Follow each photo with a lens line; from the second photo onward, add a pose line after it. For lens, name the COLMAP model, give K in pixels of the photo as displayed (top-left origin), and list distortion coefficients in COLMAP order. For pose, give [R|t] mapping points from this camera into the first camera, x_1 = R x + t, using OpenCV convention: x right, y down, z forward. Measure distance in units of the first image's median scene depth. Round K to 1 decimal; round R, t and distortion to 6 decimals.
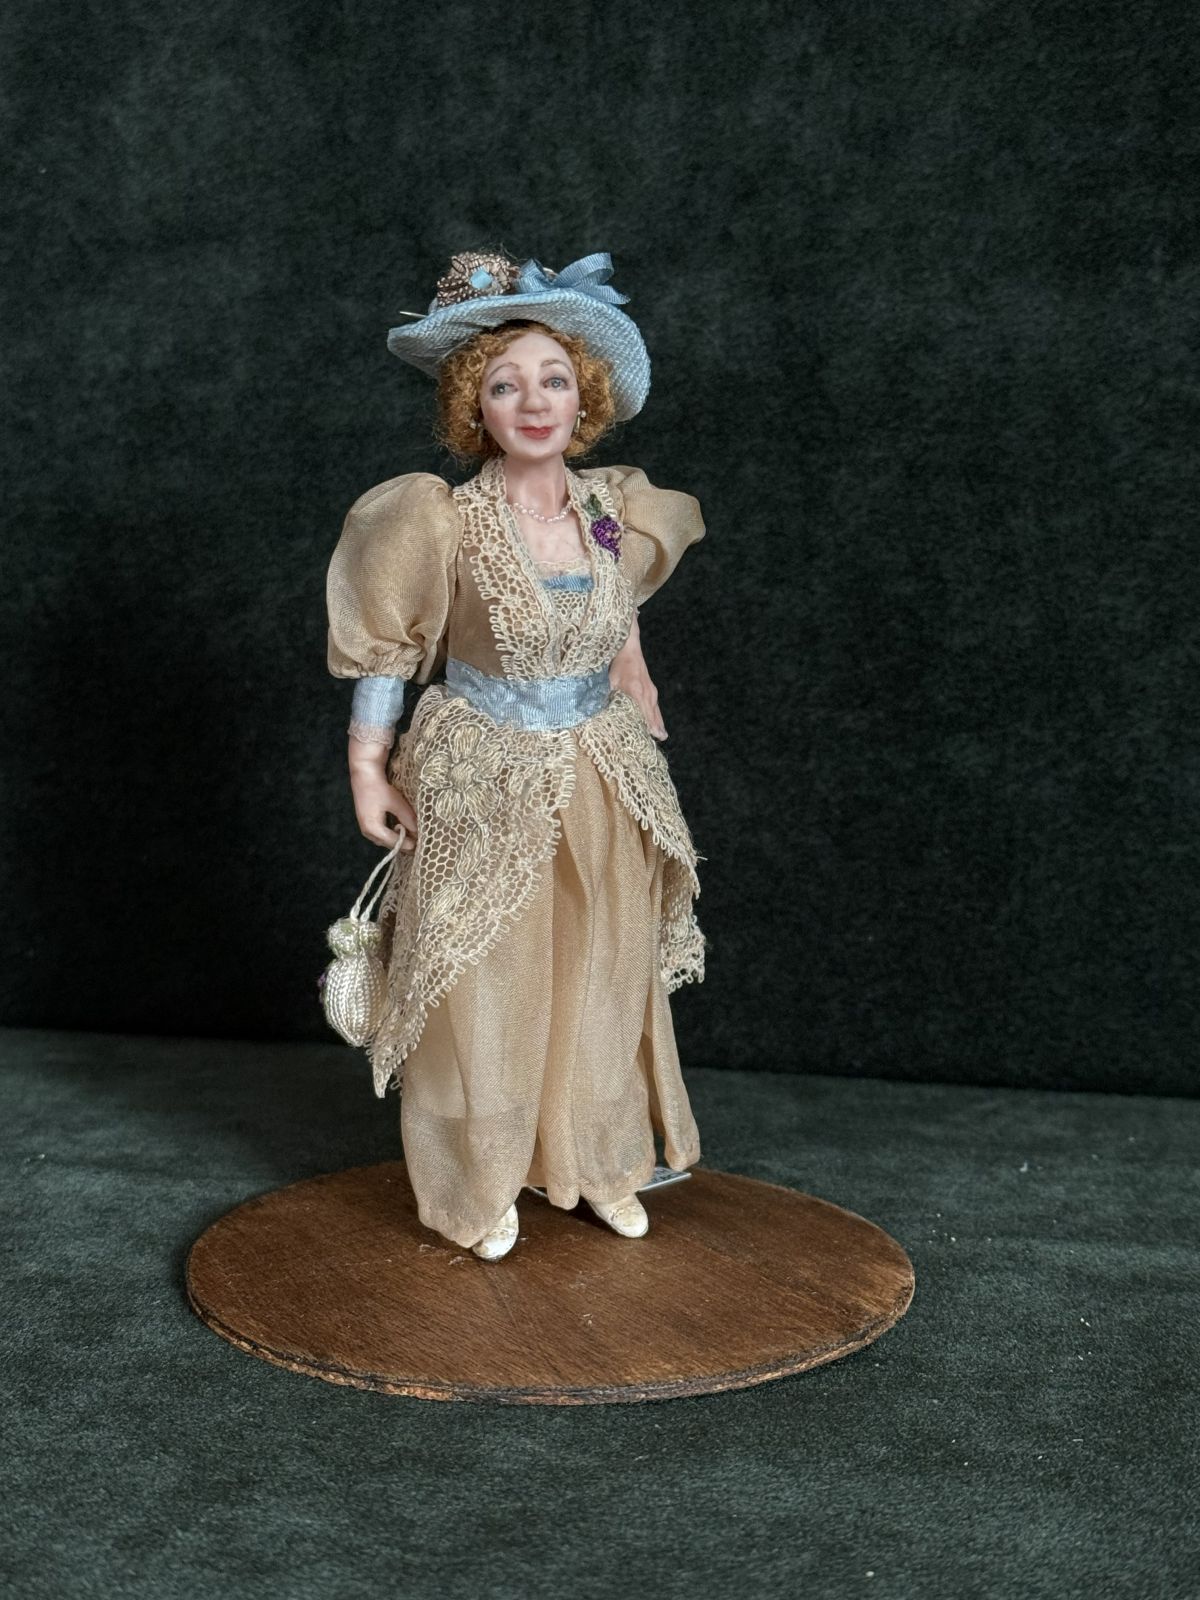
lens RADIAL K [[2676.4, 0, 594.7], [0, 2676.4, 811.0], [0, 0, 1]] dist [0.121226, 0.000000]
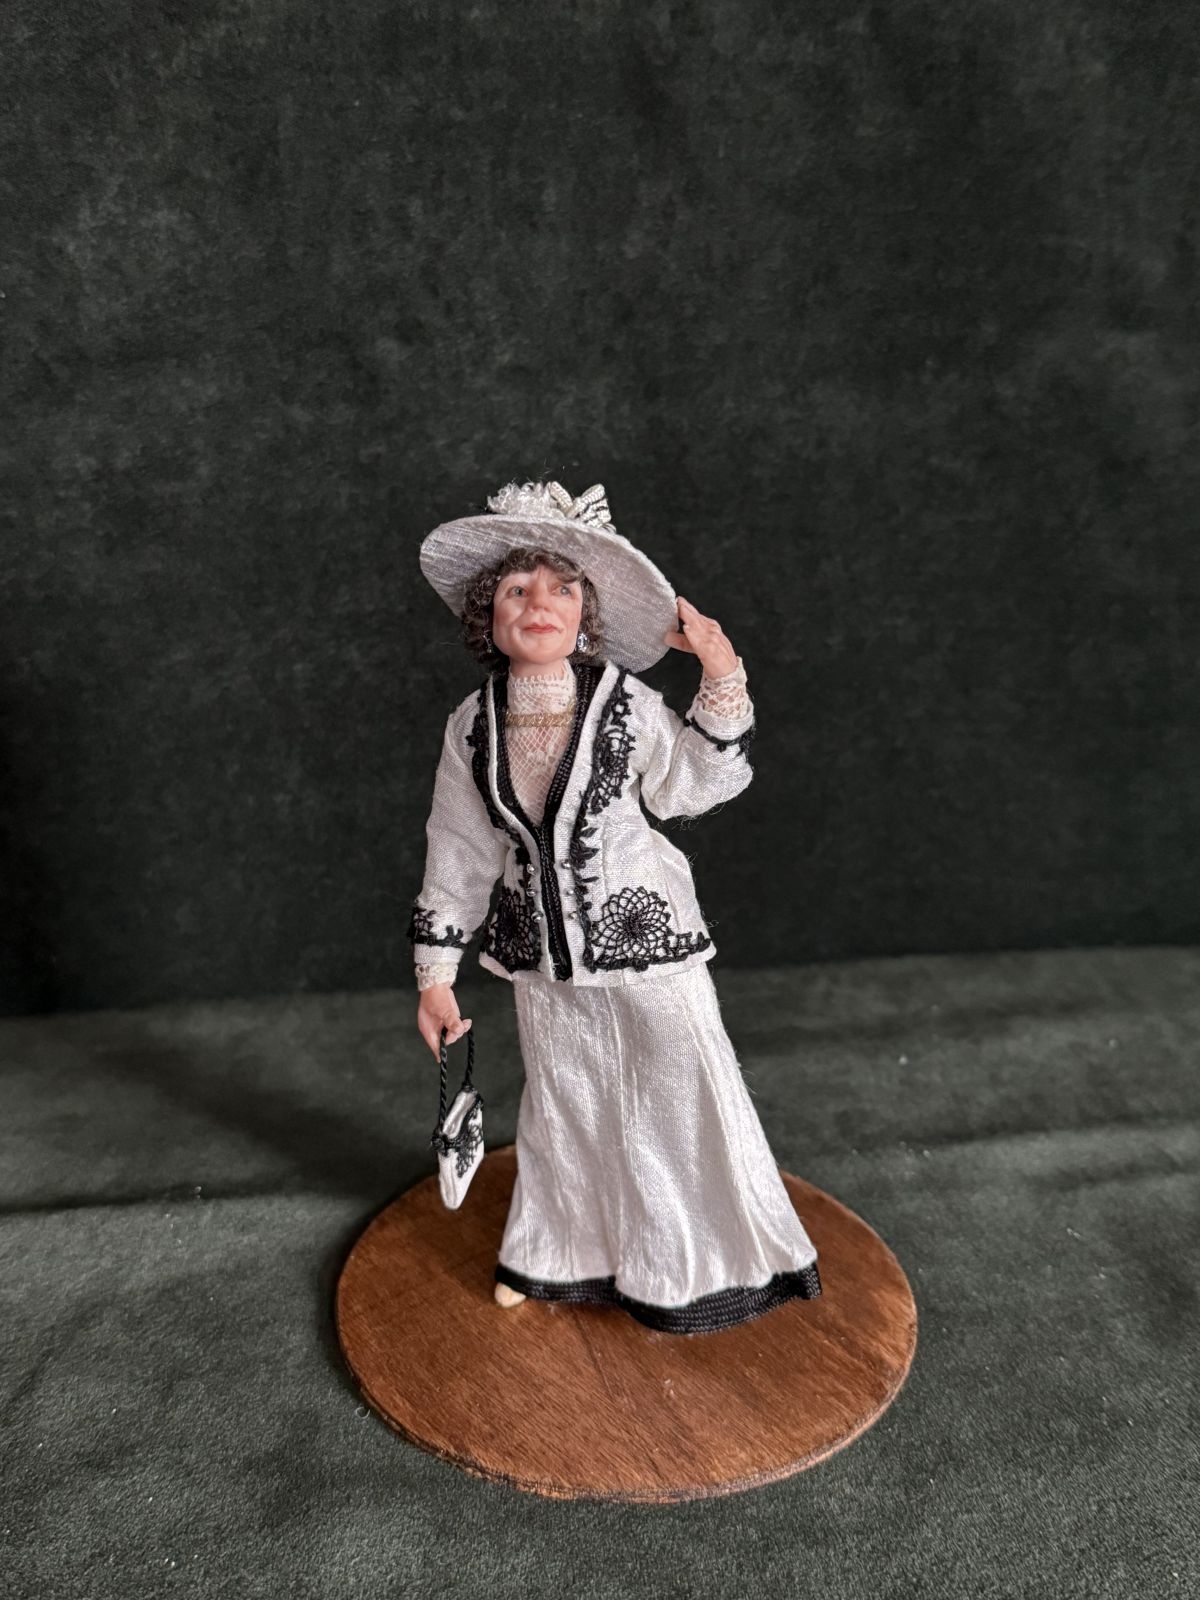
lens RADIAL K [[1745.5, 0, 612.2], [0, 1745.5, 812.8], [0, 0, 1]] dist [0.066109, 0.000000]
pose [[0.935770, -0.119324, 0.331807, -0.244436], [0.049821, 0.976304, 0.210590, -0.175157], [-0.349073, -0.180533, 0.919541, 0.214155]]
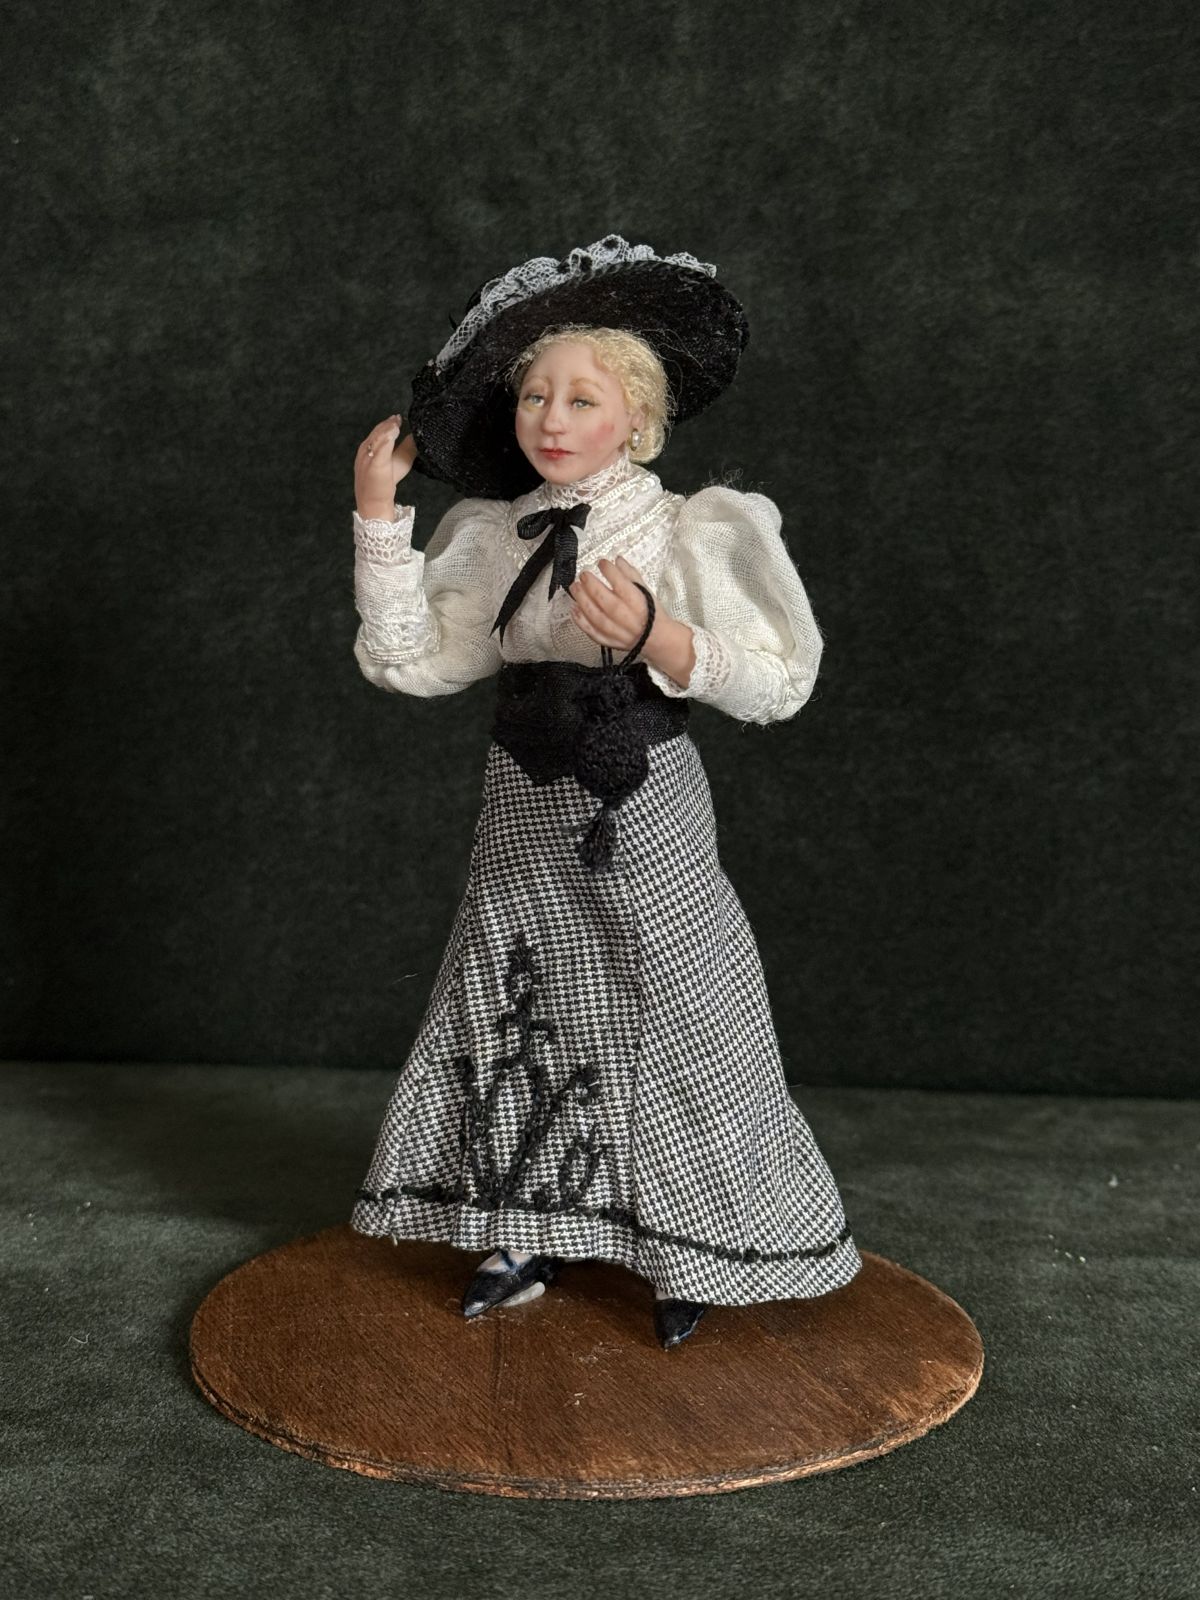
lens RADIAL K [[2676.4, 0, 602.3], [0, 2676.4, 808.0], [0, 0, 1]] dist [0.121226, 0.000000]
pose [[0.993358, -0.017653, 0.113701, -0.118286], [0.017104, 0.999837, 0.005800, -0.009555], [-0.113785, -0.003816, 0.993498, 0.052896]]
